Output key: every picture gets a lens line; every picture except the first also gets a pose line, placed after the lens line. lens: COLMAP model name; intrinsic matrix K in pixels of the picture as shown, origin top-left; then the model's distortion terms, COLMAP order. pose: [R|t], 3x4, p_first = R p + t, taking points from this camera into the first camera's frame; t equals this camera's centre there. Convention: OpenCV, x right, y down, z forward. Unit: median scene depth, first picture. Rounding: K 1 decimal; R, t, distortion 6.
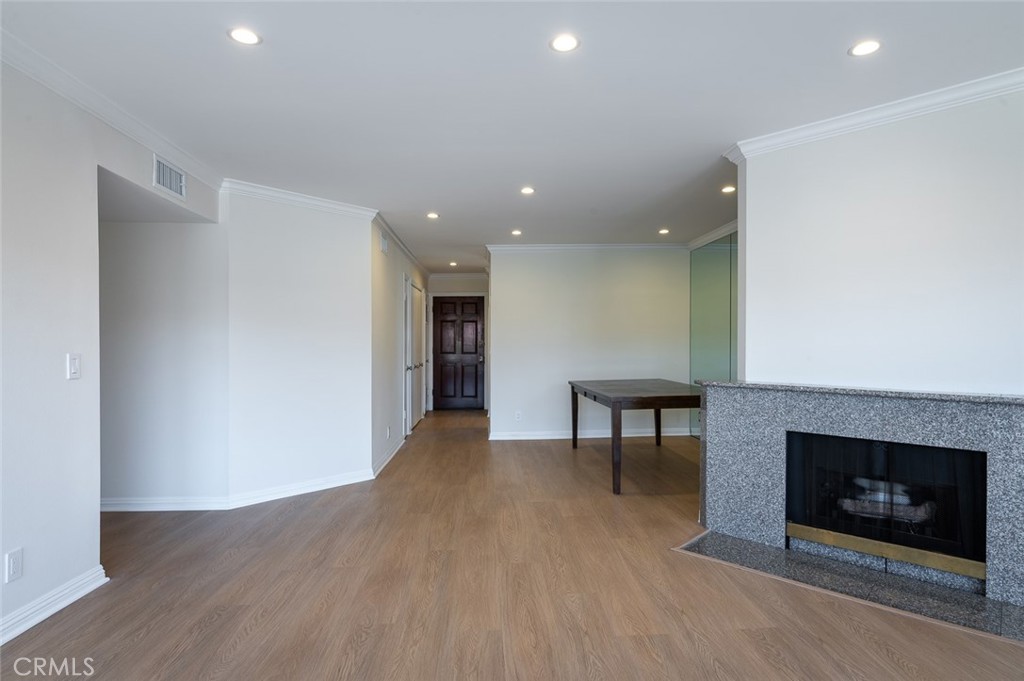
lens RADIAL K [[545.3, 0, 511.6], [0, 545.3, 343.0], [0, 0, 1]] dist [0.002787, 0.000287]
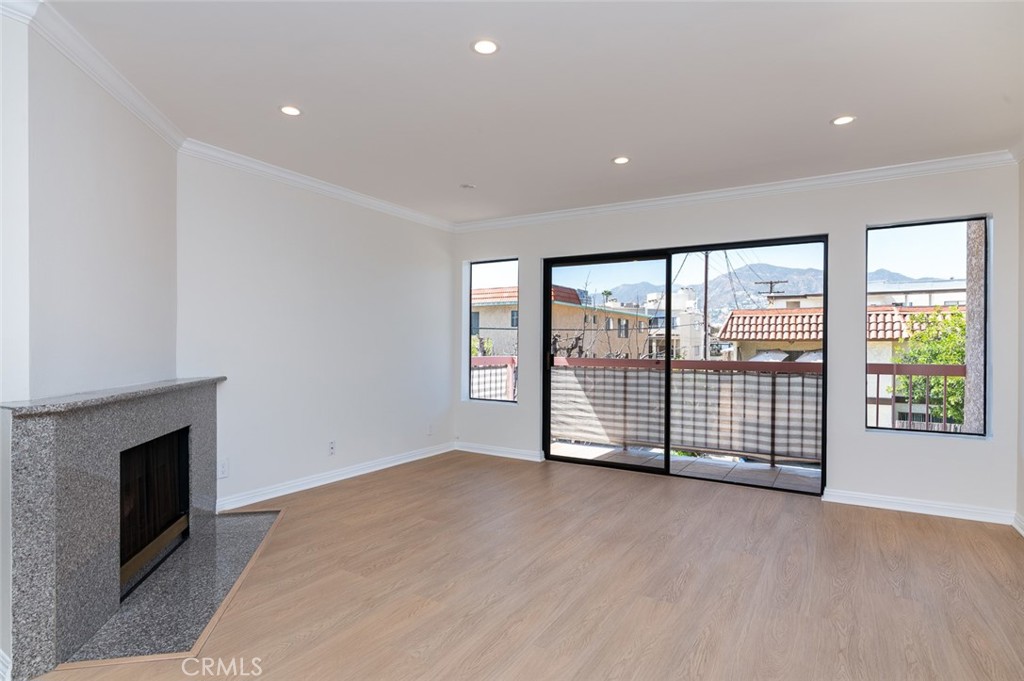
lens RADIAL K [[545.3, 0, 509.8], [0, 545.3, 343.8], [0, 0, 1]] dist [0.002787, 0.000287]
pose [[-0.829944, -0.001157, 0.557845, -0.515334], [-0.001981, 0.999998, -0.000874, 0.010966], [-0.557843, -0.001830, -0.829945, 1.820939]]
